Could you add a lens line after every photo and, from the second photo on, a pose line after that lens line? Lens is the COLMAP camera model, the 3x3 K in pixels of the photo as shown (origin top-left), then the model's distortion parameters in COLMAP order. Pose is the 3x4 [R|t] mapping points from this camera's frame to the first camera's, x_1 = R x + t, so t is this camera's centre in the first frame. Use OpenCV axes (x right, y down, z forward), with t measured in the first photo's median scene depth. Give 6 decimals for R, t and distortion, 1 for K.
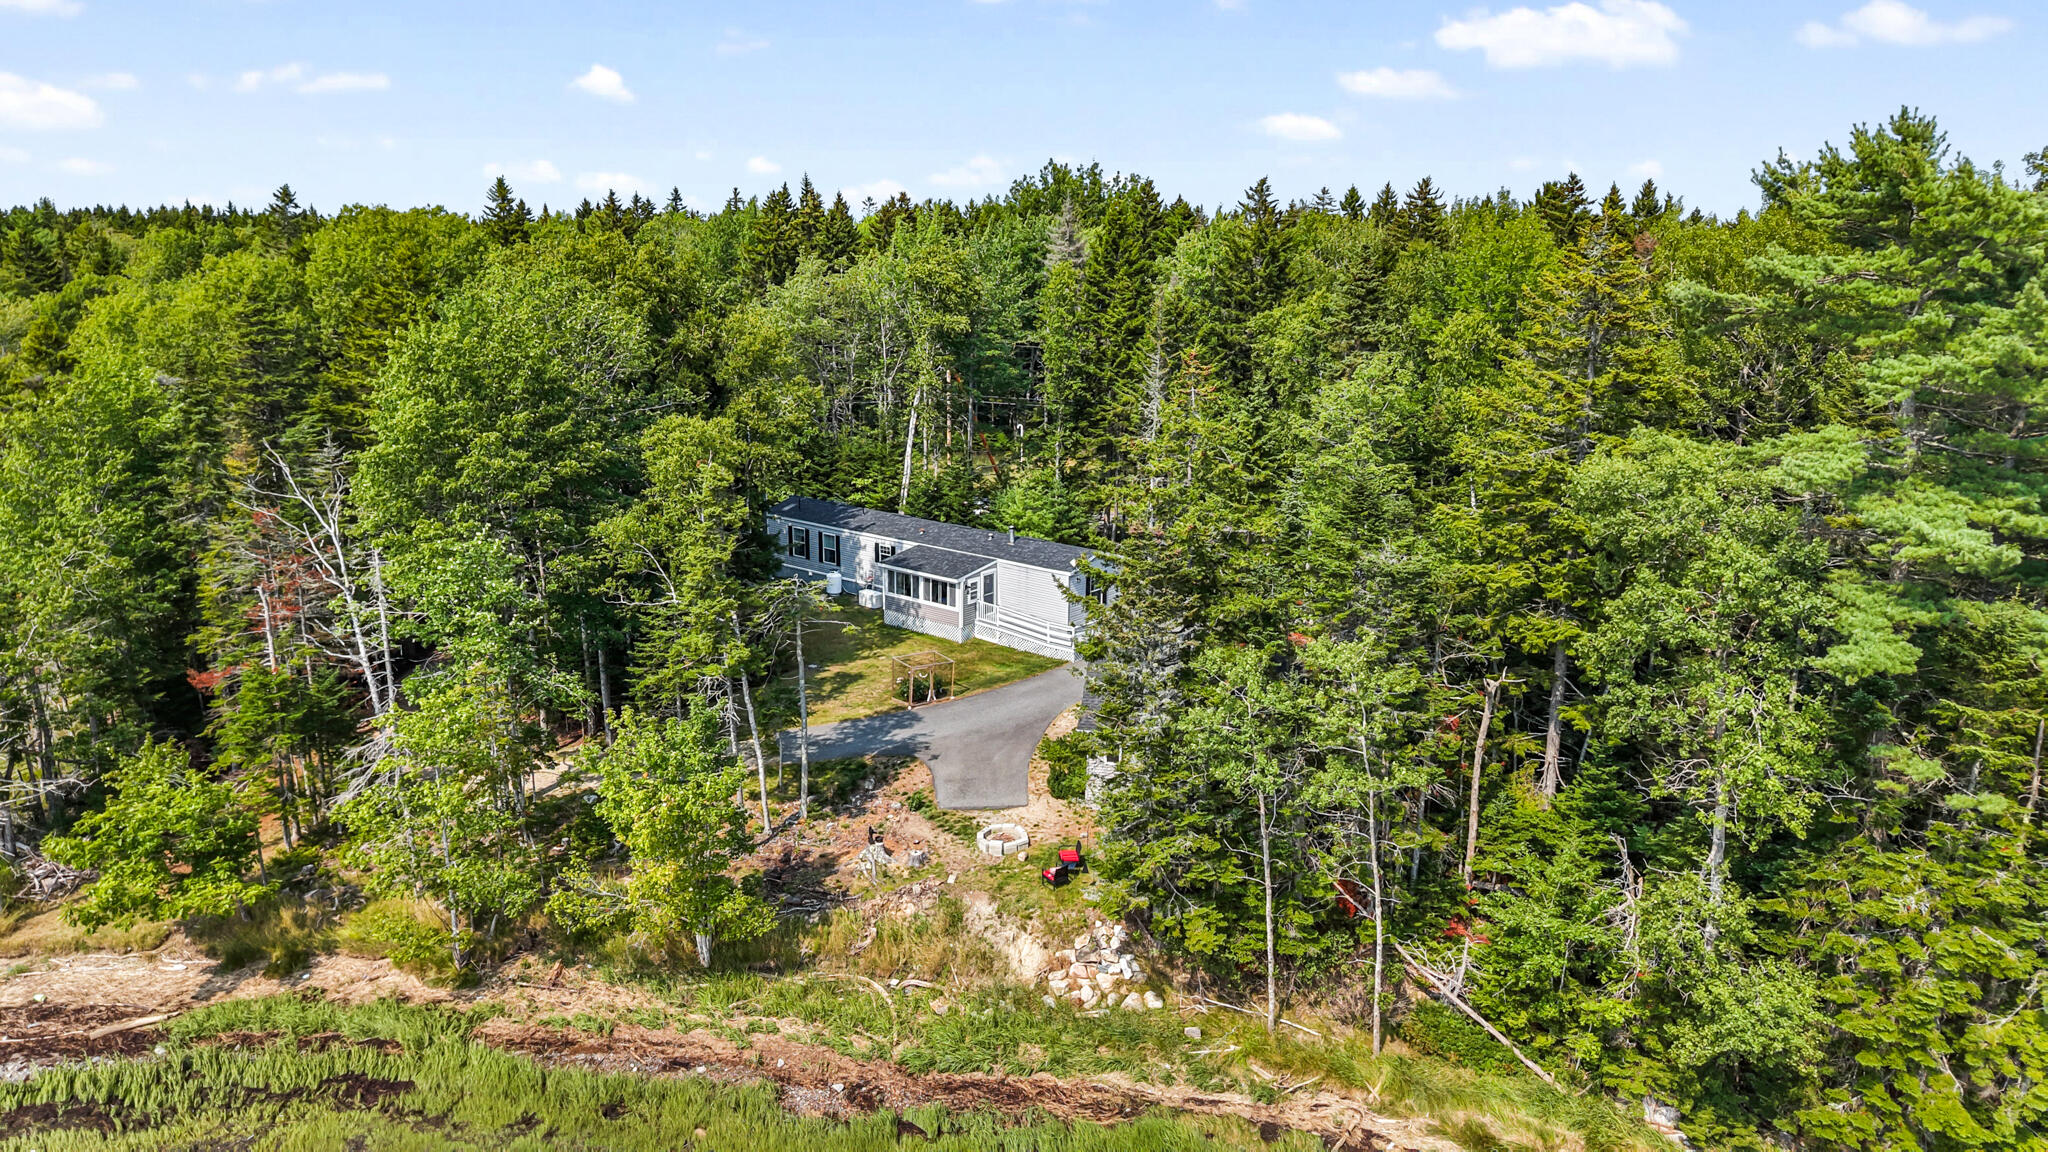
lens RADIAL K [[1364.2, 0, 1031.7], [0, 1364.2, 550.7], [0, 0, 1]] dist [0.000333, 0.000604]
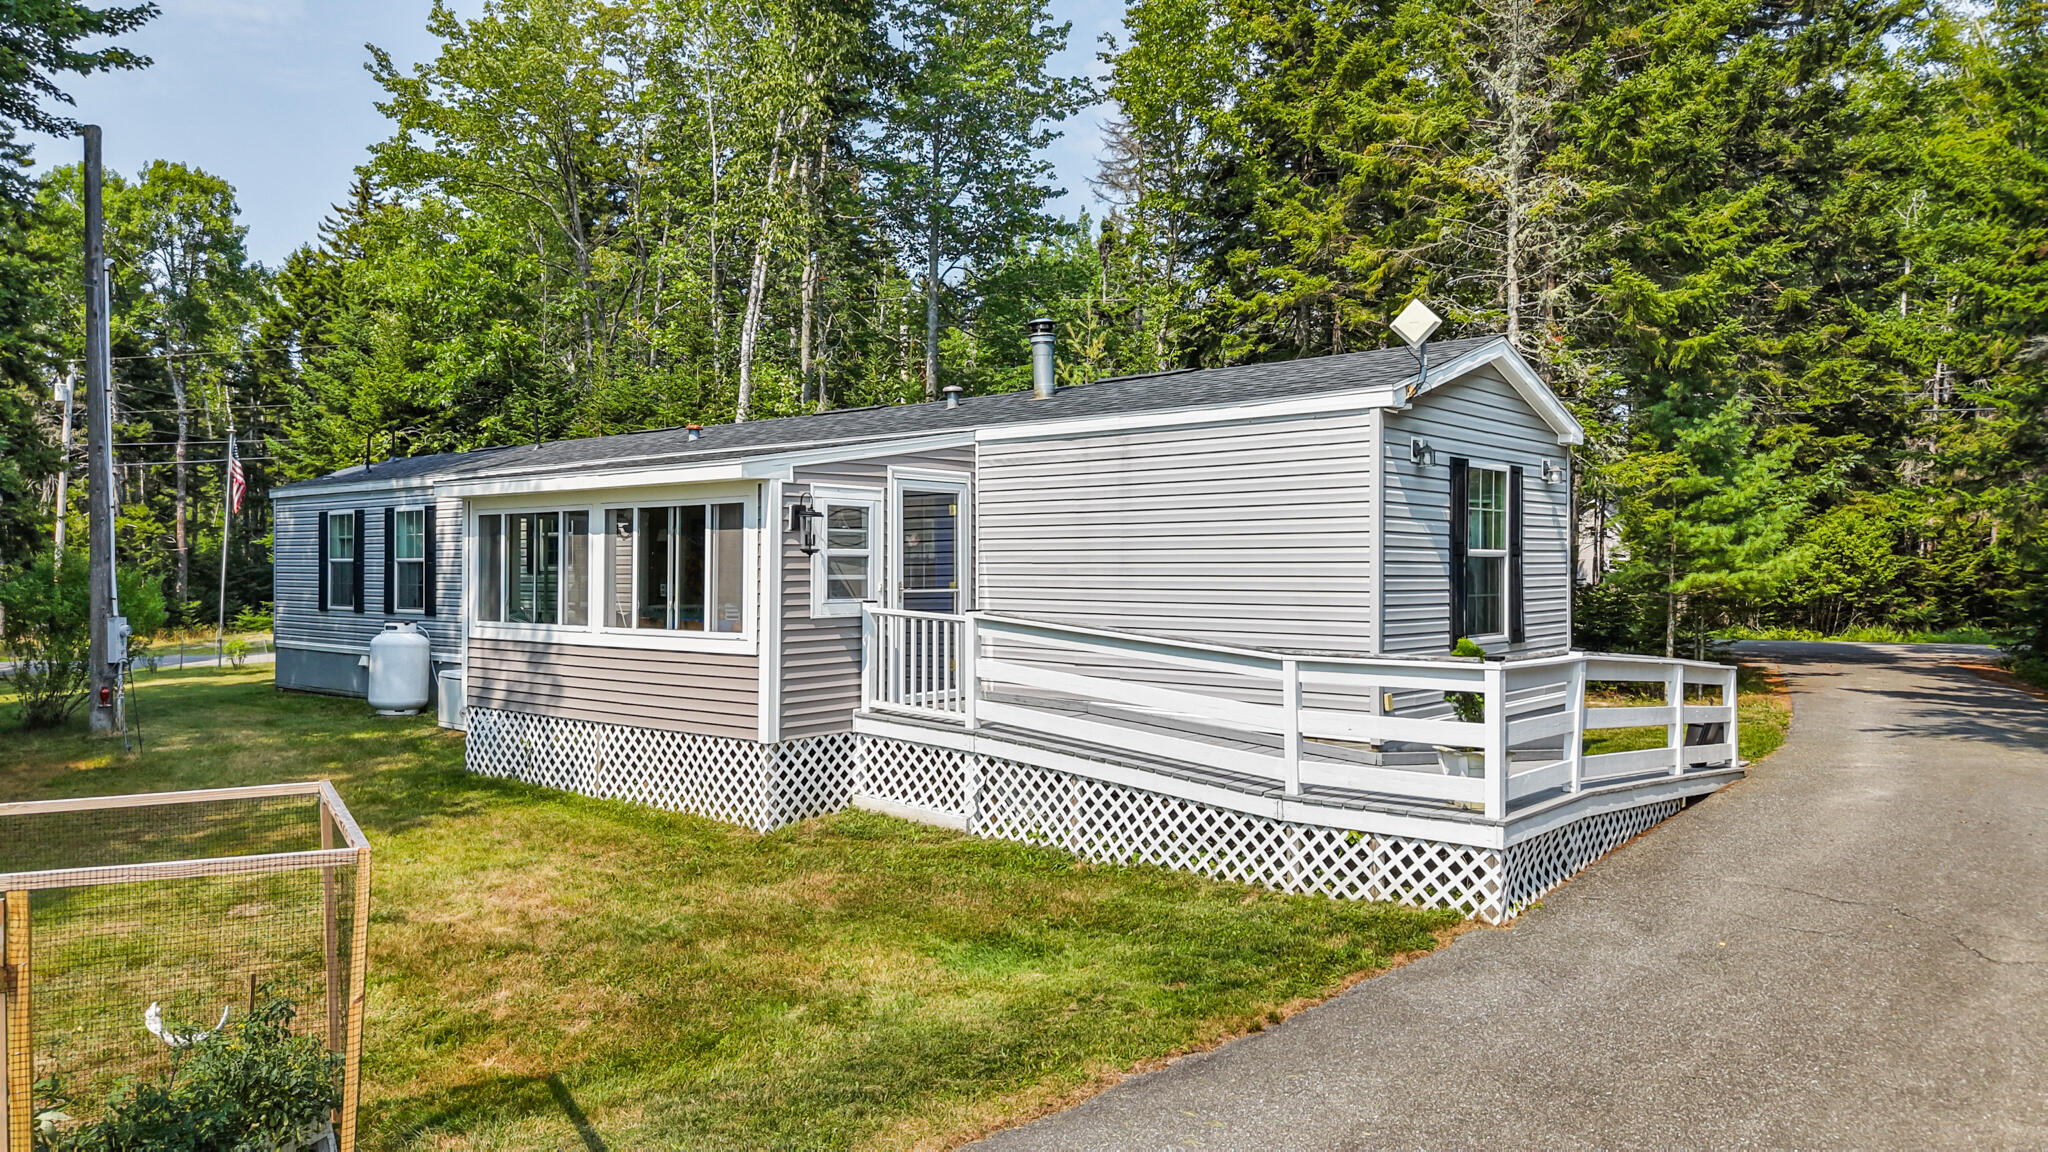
lens RADIAL K [[1374.1, 0, 1044.5], [0, 1374.1, 575.1], [0, 0, 1]] dist [0.056862, -0.058635]
pose [[0.999968, -0.006229, 0.005102, -0.016156], [0.007181, 0.976553, -0.215159, 0.074045], [-0.003643, 0.215189, 0.976566, 0.818648]]
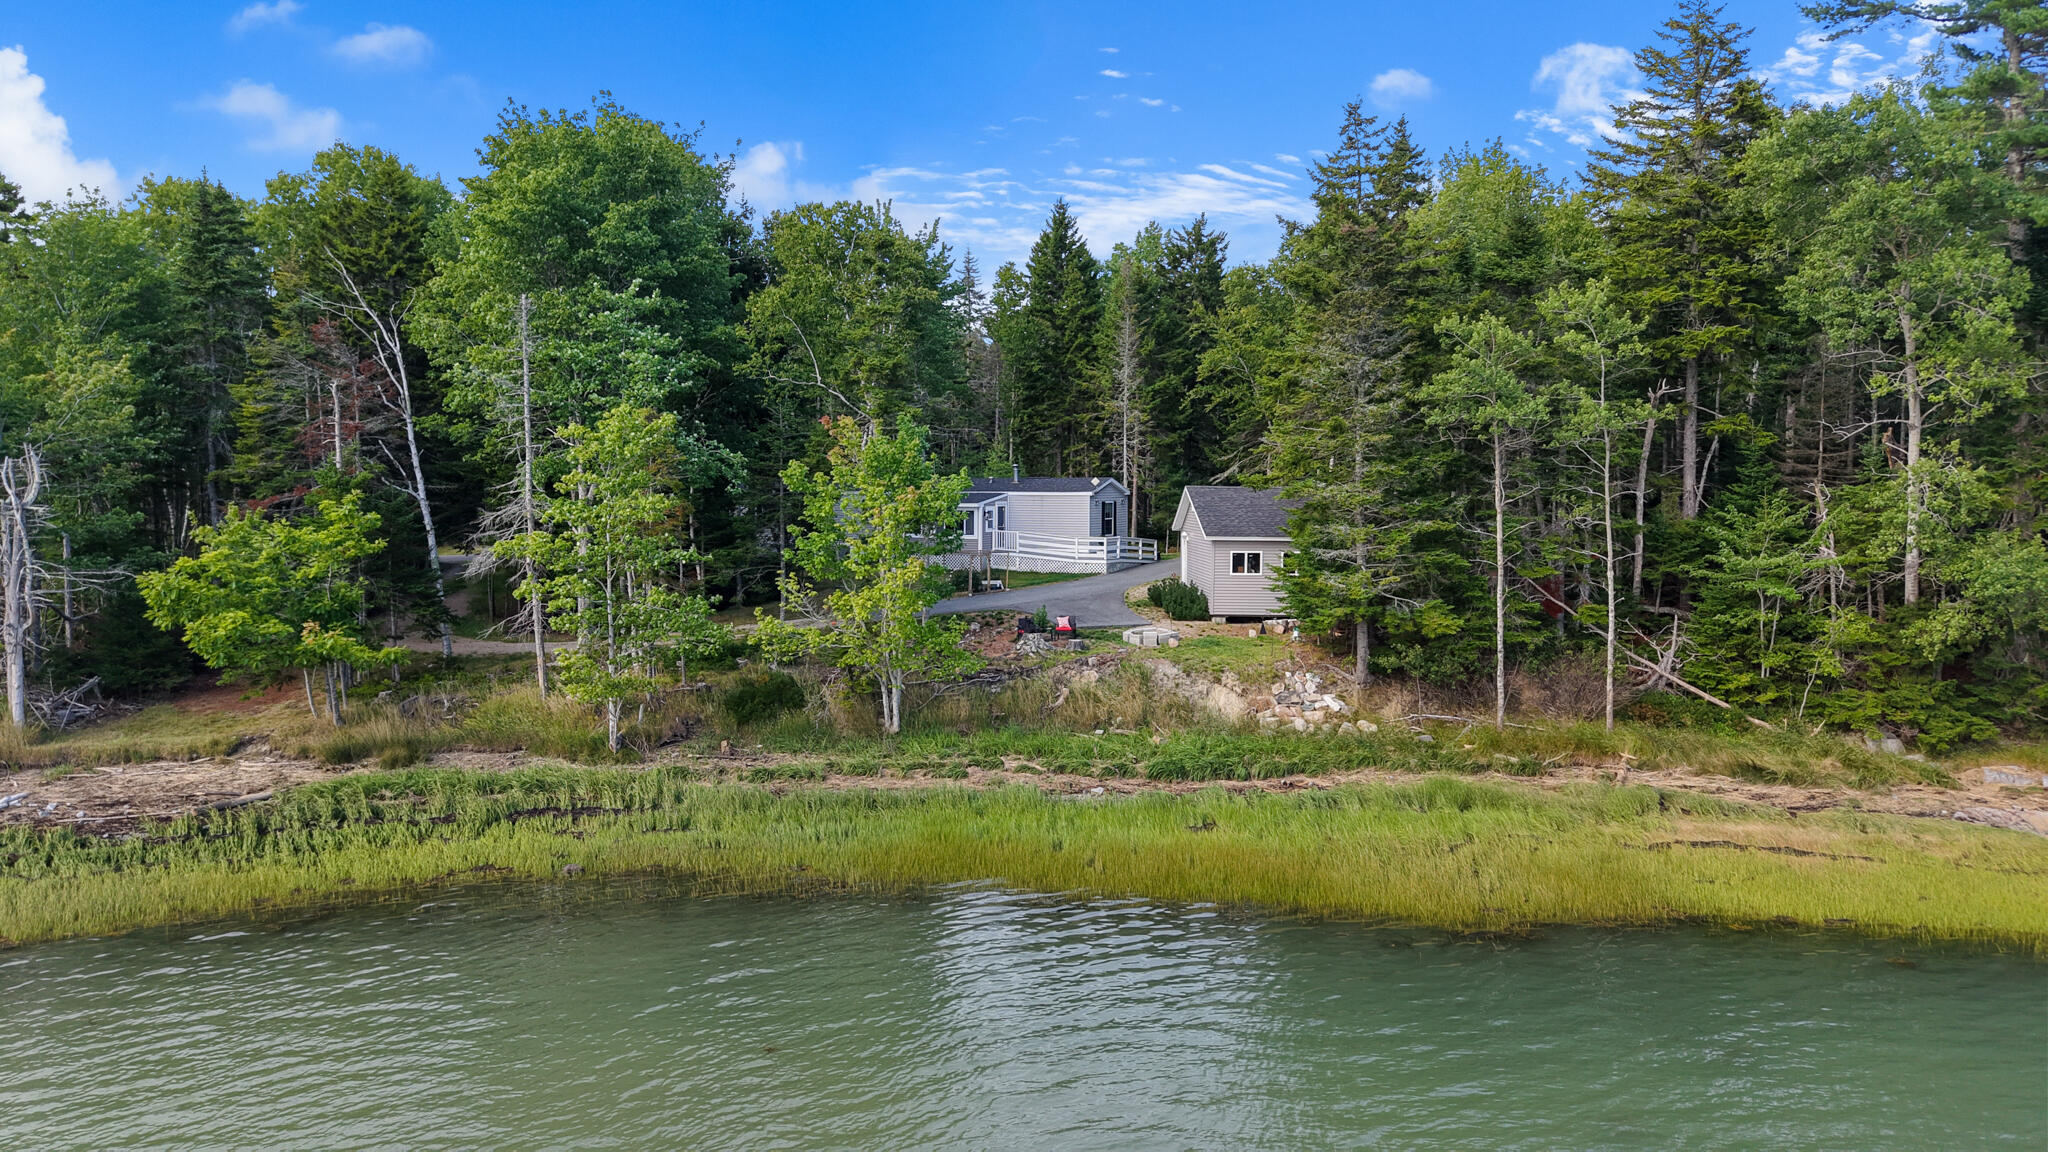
lens RADIAL K [[1372.5, 0, 1024.0], [0, 1372.5, 576.0], [0, 0, 1]] dist [0.005616, -0.000423]
pose [[0.980646, -0.020561, 0.194706, -0.213317], [0.050695, 0.987221, -0.151076, 0.222050], [-0.189112, 0.158023, 0.969157, 0.041220]]
